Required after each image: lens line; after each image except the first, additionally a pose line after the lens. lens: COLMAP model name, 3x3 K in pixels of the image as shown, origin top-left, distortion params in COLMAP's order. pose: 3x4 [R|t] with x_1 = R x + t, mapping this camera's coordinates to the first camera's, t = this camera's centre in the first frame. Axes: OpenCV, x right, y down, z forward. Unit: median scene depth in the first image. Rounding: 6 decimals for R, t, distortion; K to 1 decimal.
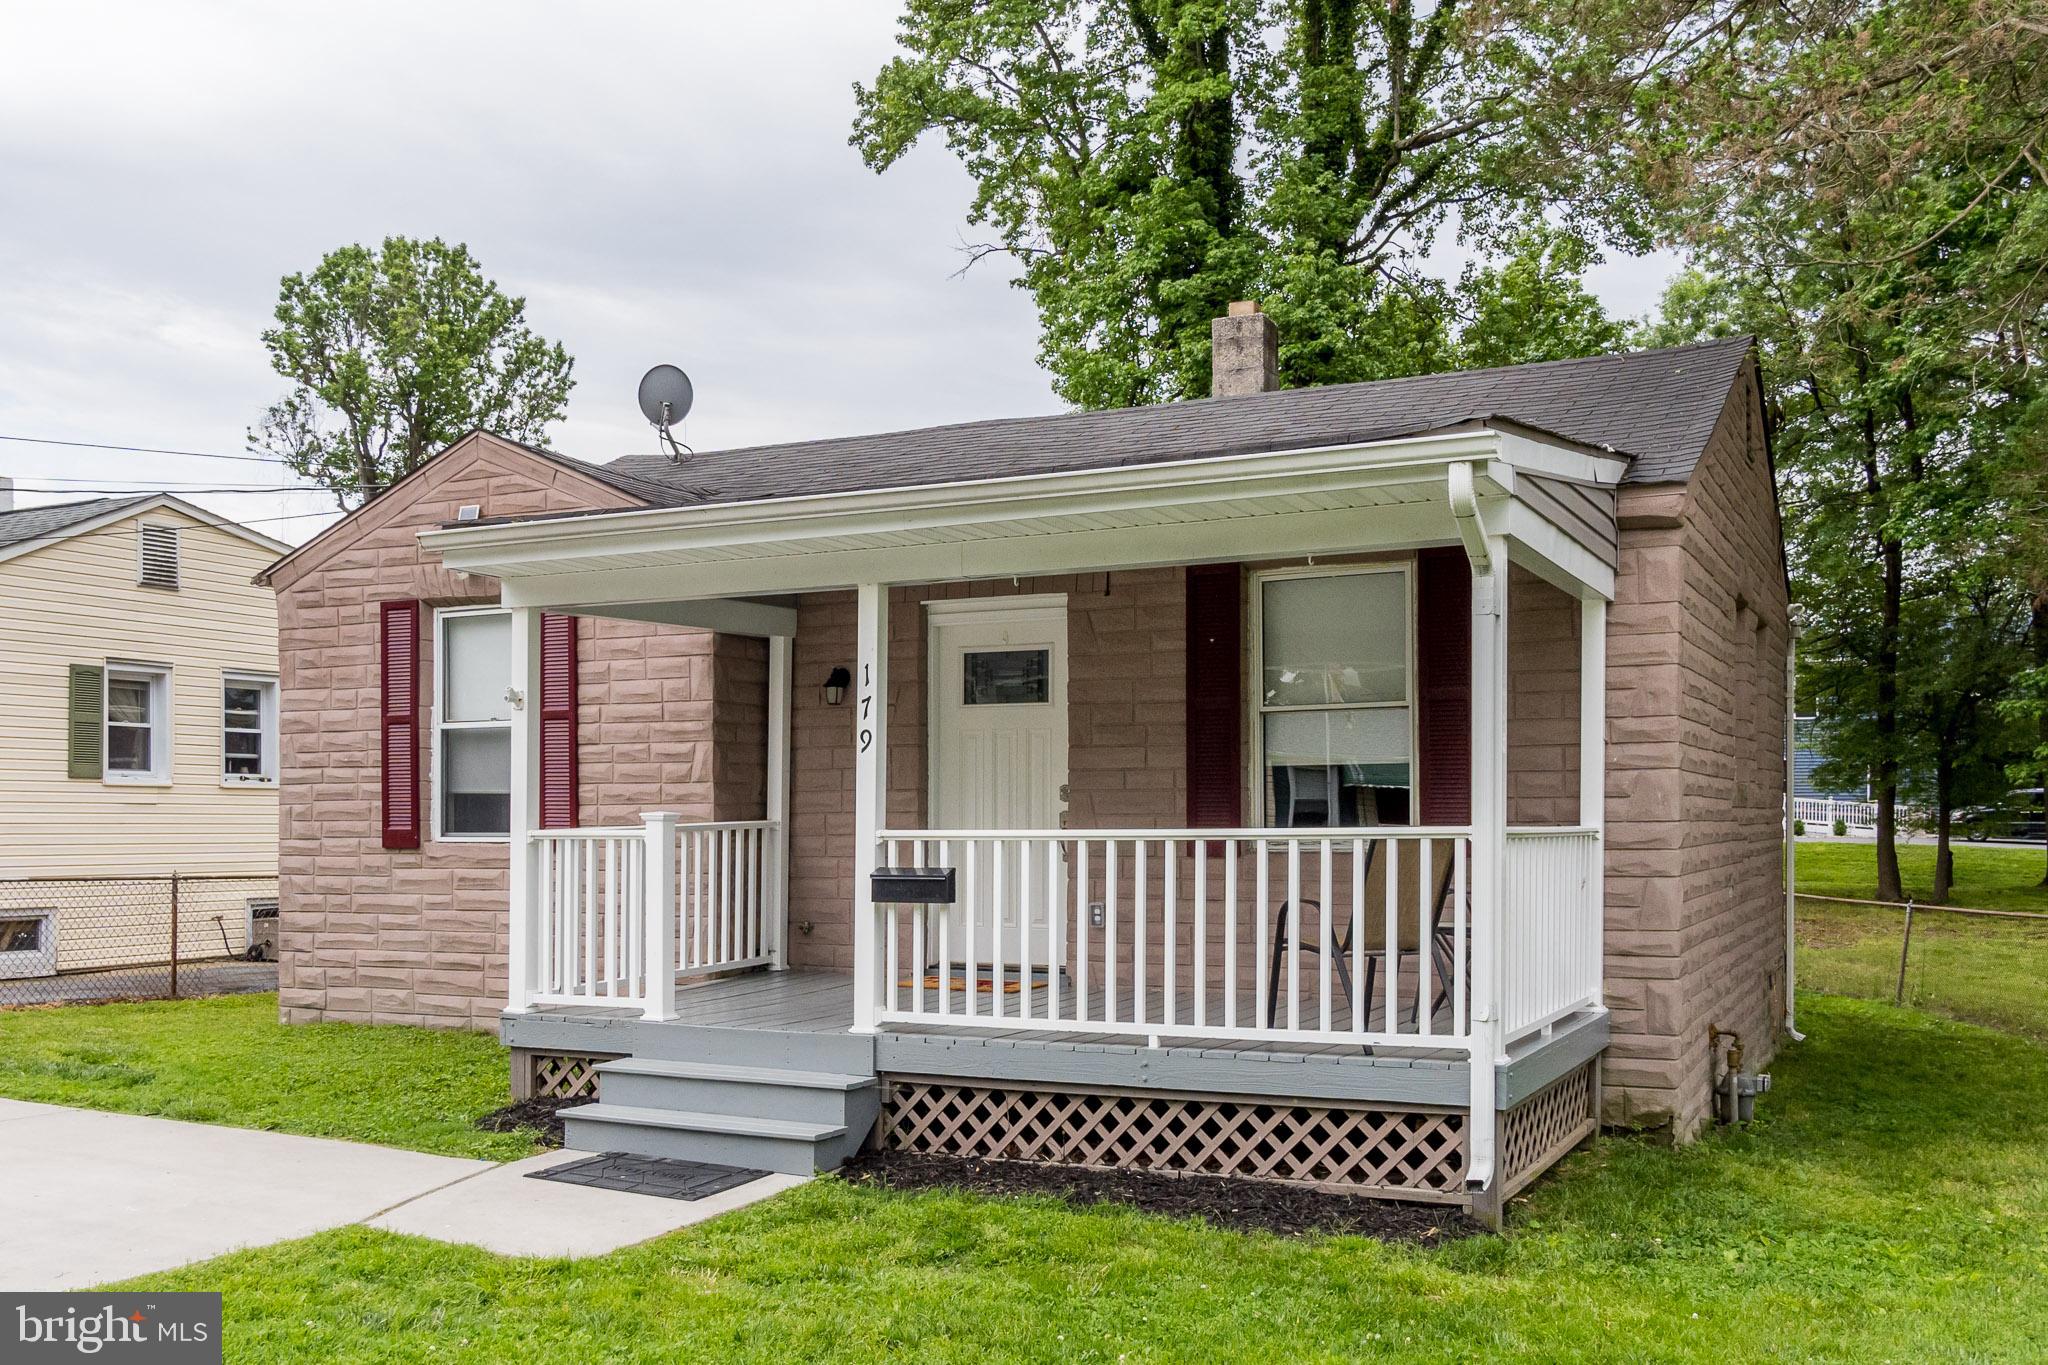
lens RADIAL K [[1851.6, 0, 1005.7], [0, 1851.6, 820.6], [0, 0, 1]] dist [0.005382, -0.005562]
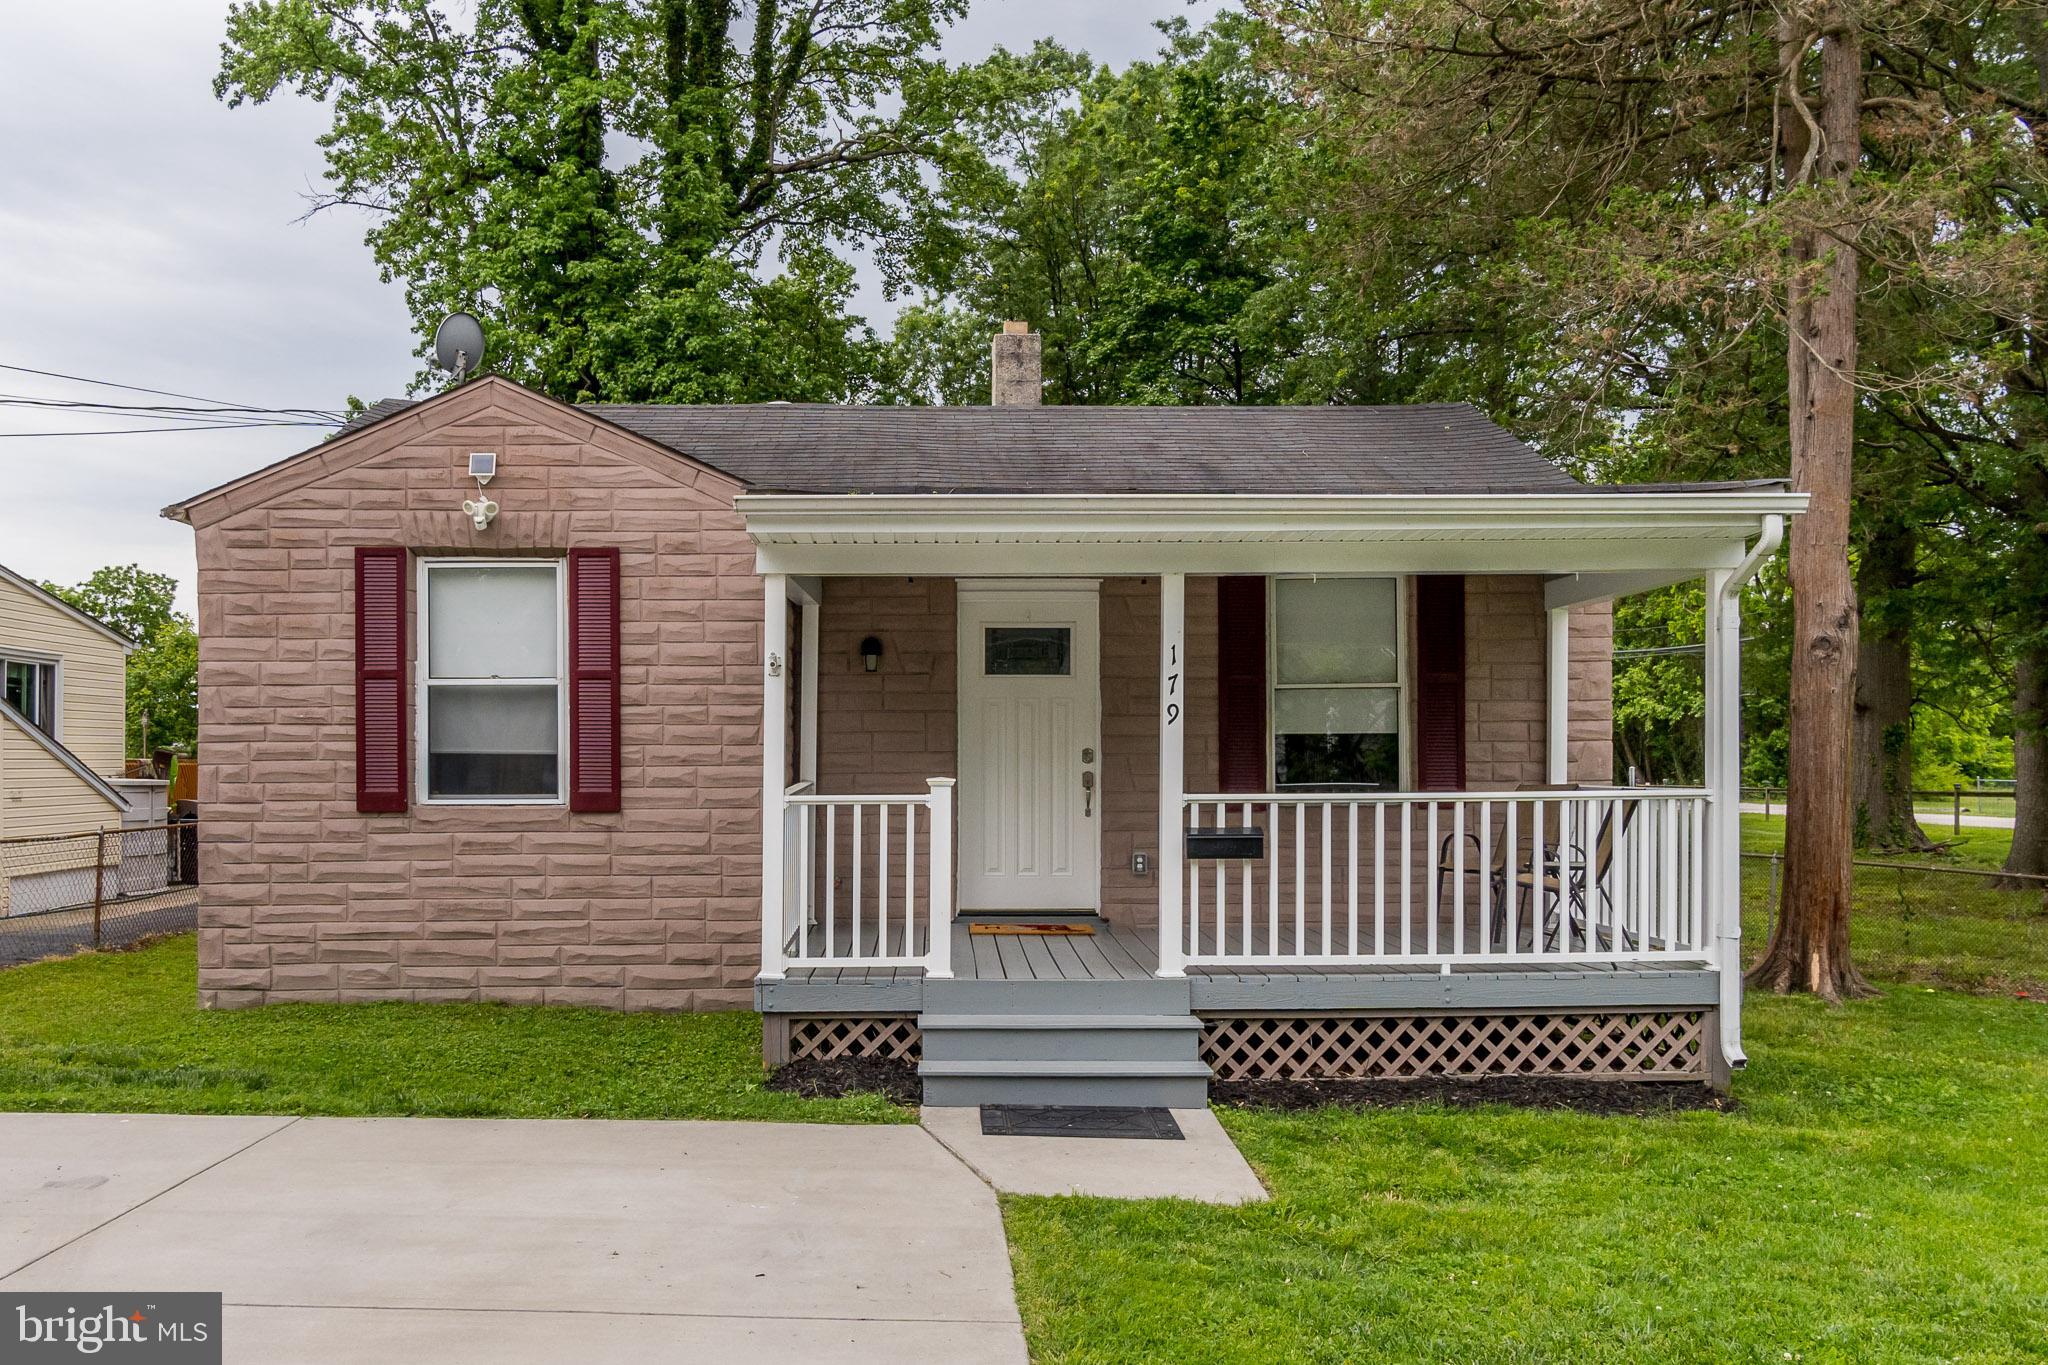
lens RADIAL K [[1679.9, 0, 950.7], [0, 1679.9, 761.2], [0, 0, 1]] dist [0.001509, 0.005416]
pose [[0.889556, -0.000718, 0.456826, -0.499199], [0.000767, 1.000000, 0.000079, -0.011457], [-0.456826, 0.000280, 0.889556, 0.124713]]
